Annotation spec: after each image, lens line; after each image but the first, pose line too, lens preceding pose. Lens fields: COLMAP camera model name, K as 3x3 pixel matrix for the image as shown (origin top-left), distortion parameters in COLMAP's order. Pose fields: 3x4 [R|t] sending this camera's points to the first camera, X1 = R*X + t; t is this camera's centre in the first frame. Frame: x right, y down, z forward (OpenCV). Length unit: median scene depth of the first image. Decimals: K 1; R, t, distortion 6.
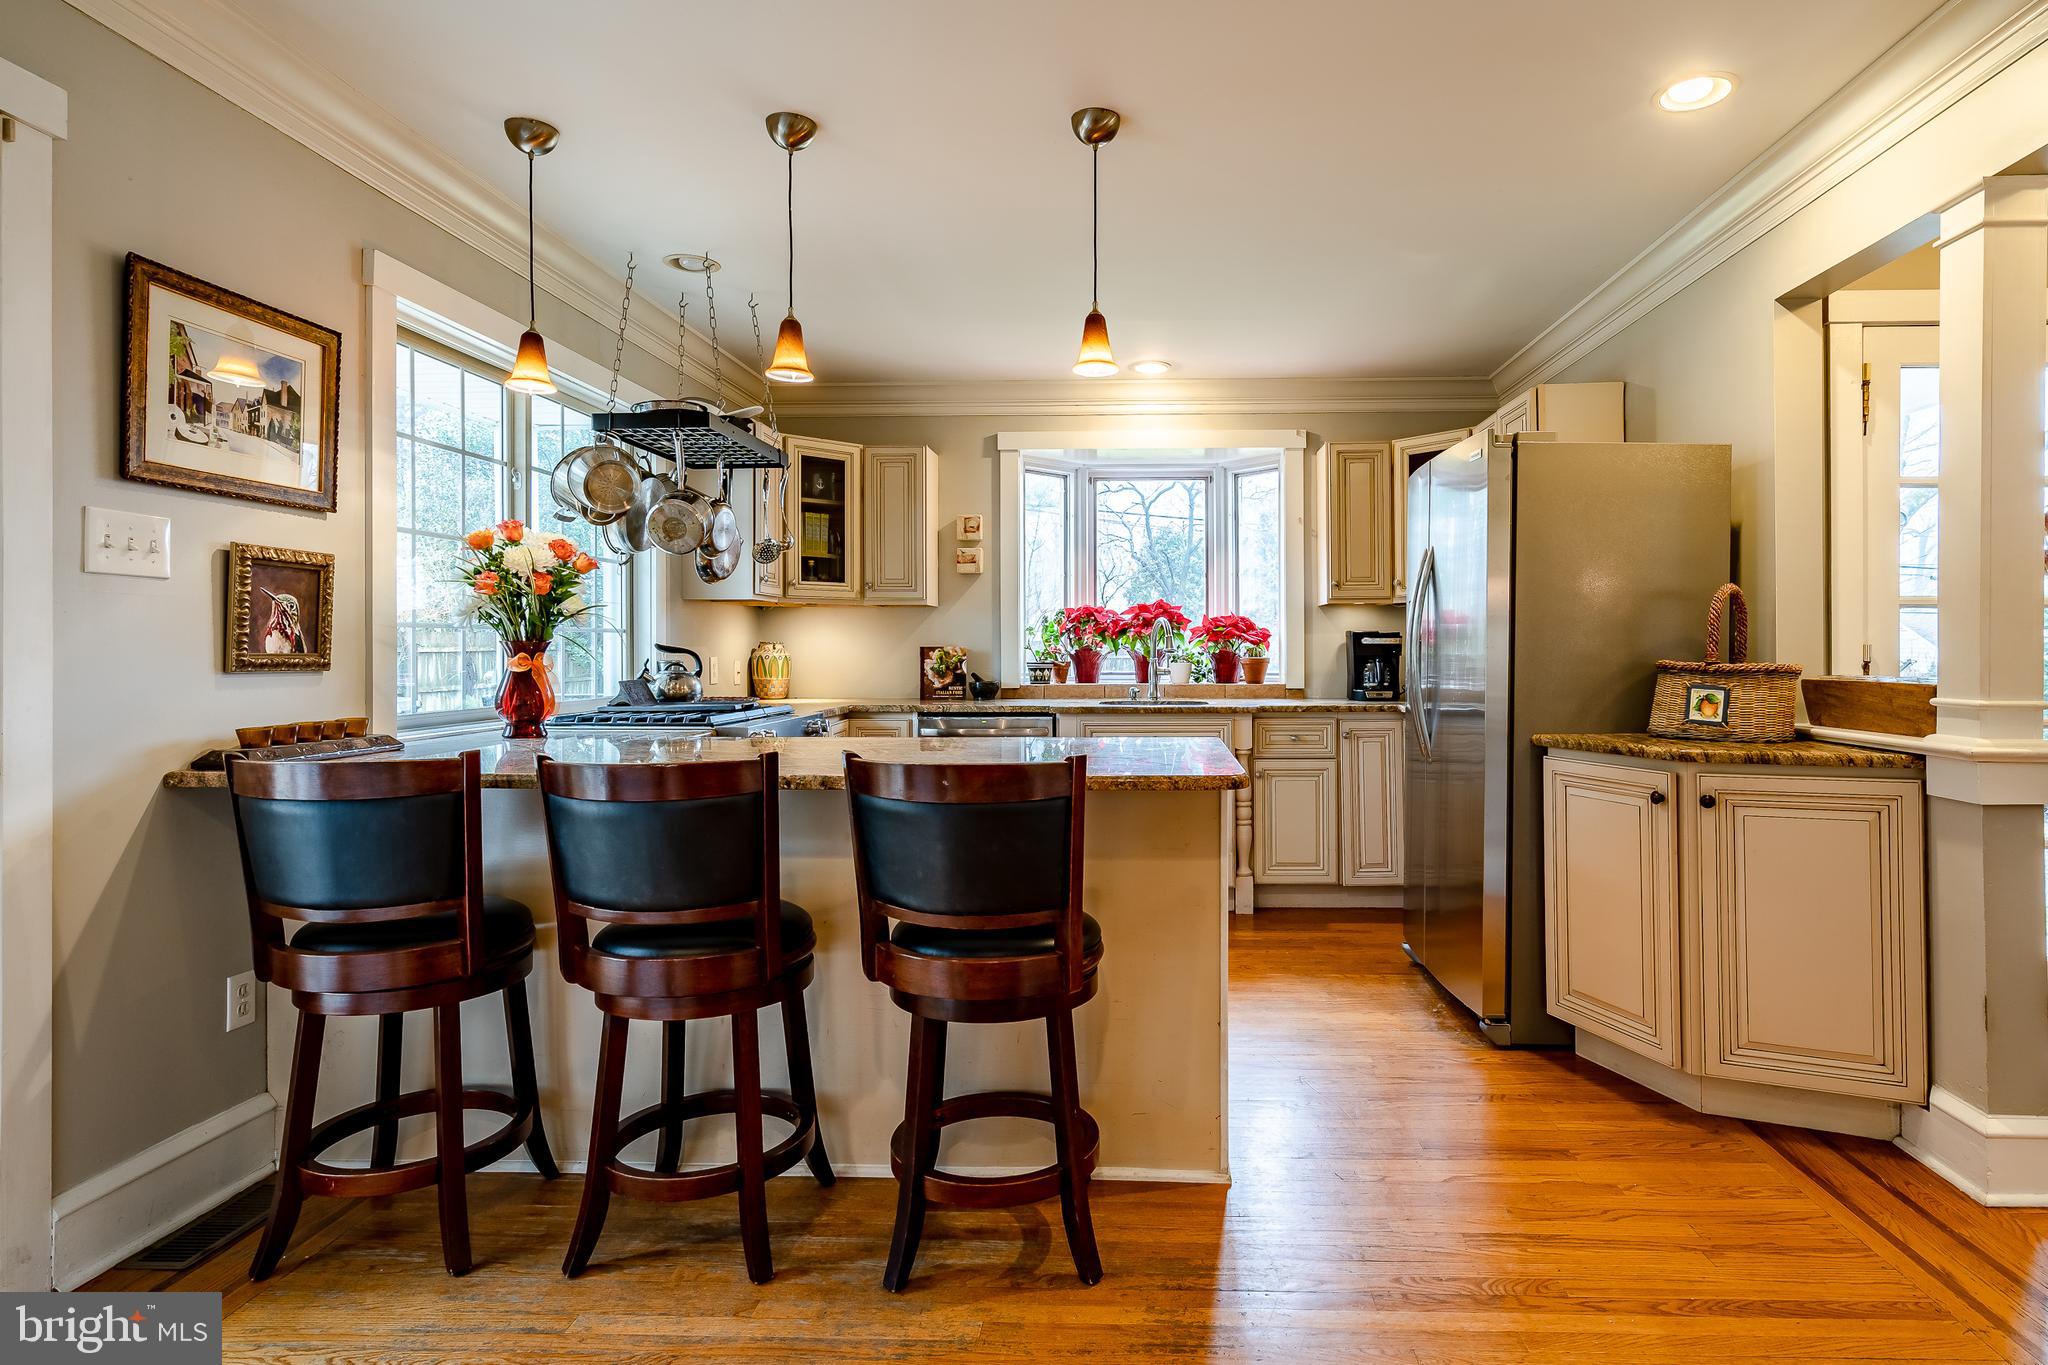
lens RADIAL K [[1053.0, 0, 1103.5], [0, 1053.0, 718.7], [0, 0, 1]] dist [0.002969, 0.001032]
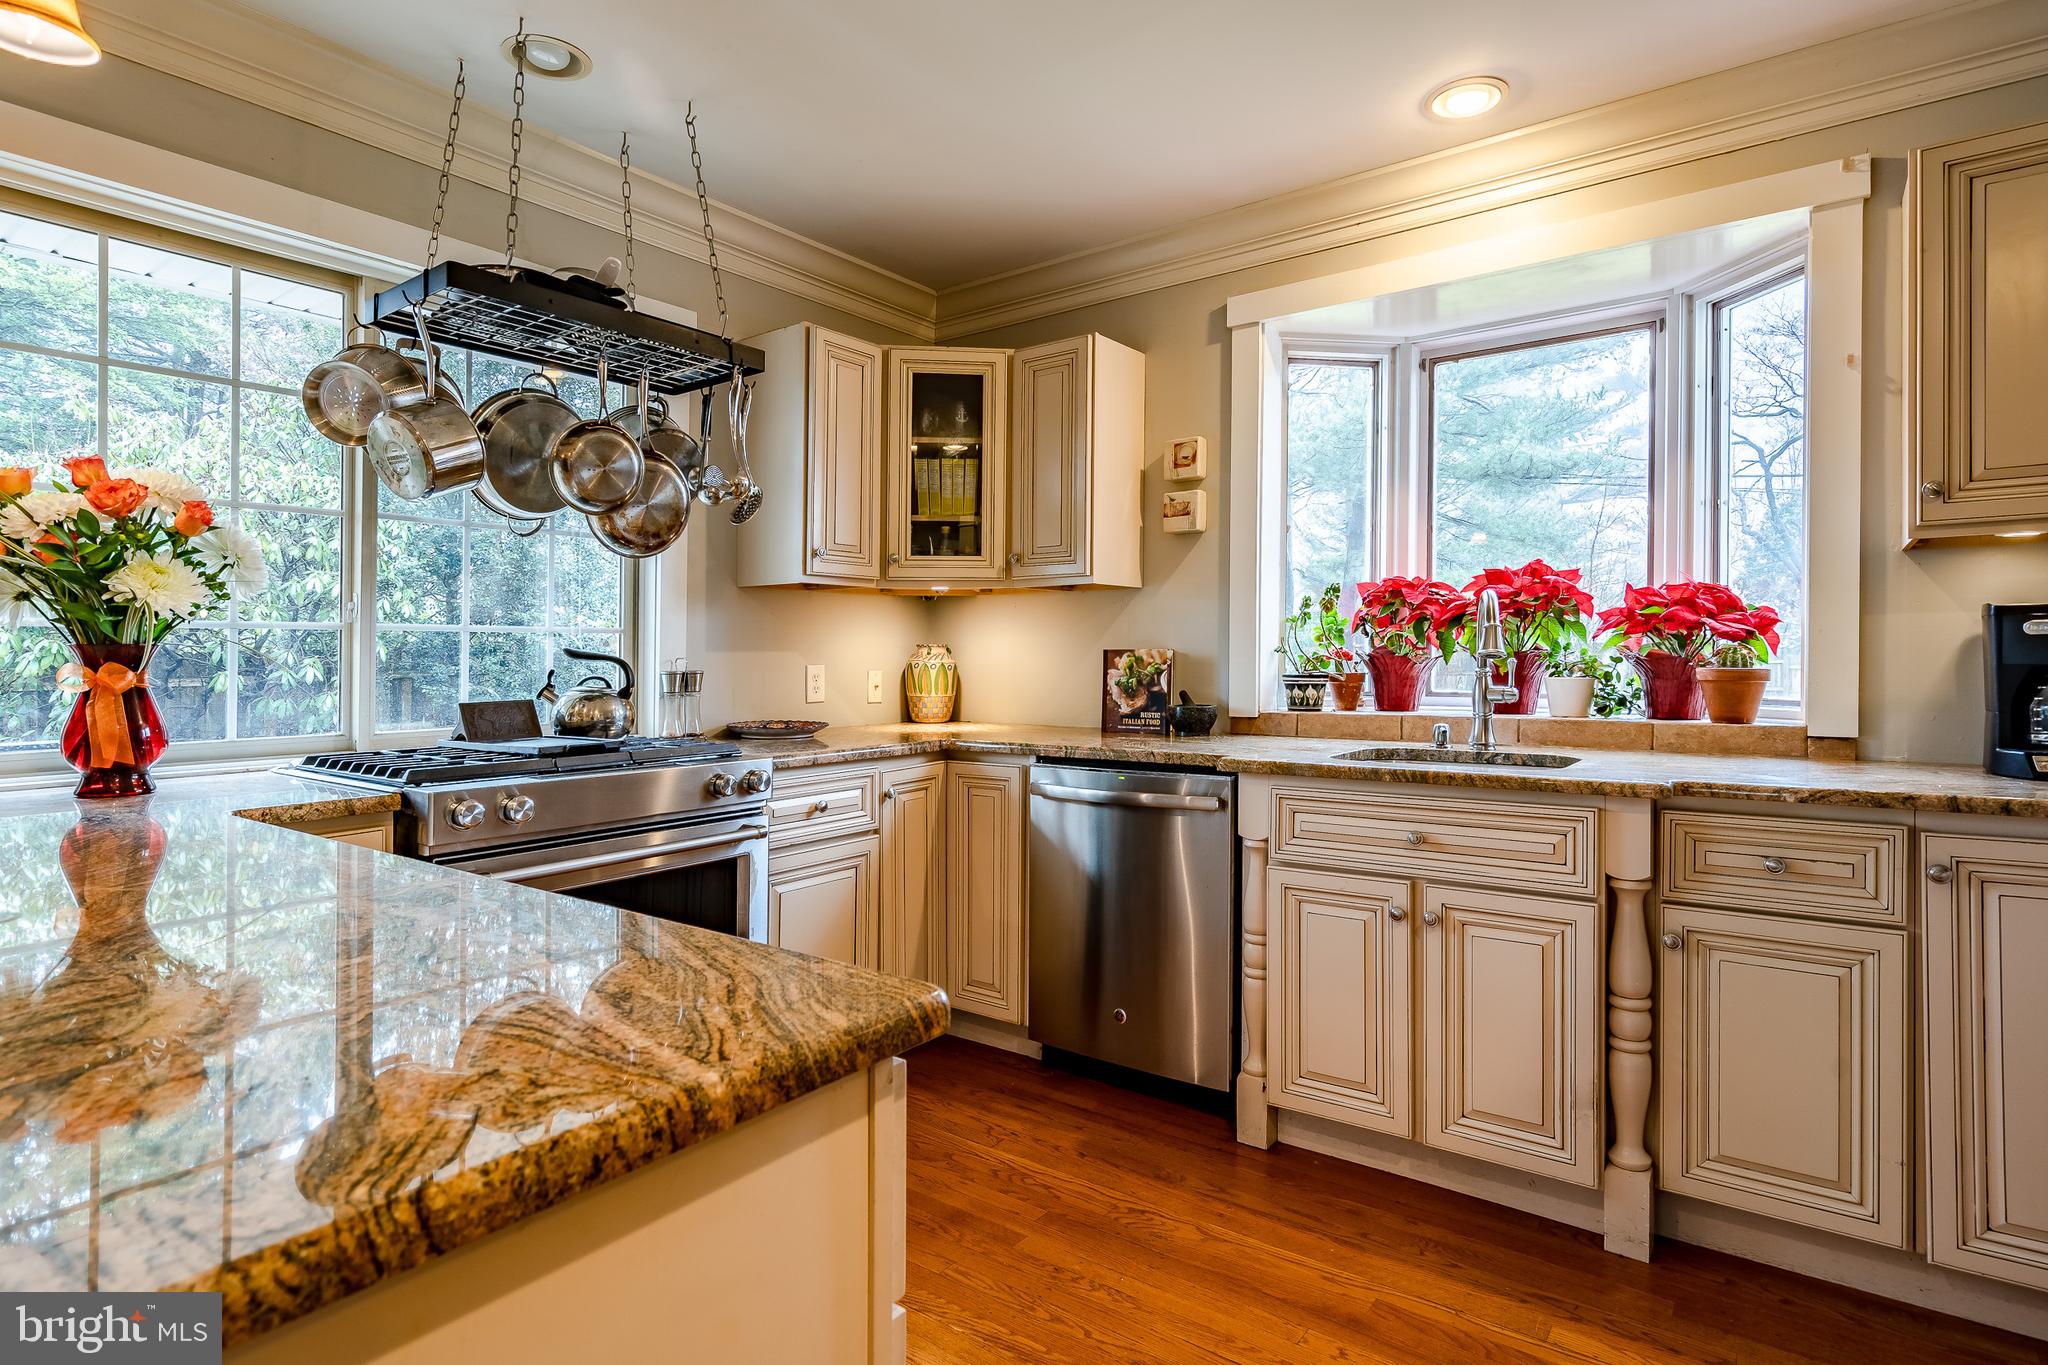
lens RADIAL K [[1053.0, 0, 1015.0], [0, 1053.0, 696.7], [0, 0, 1]] dist [0.002969, 0.001032]
pose [[0.824895, 0.019371, -0.564954, 0.240871], [-0.033788, 0.999315, -0.015070, -0.044766], [0.564275, 0.031519, 0.824985, 0.703067]]
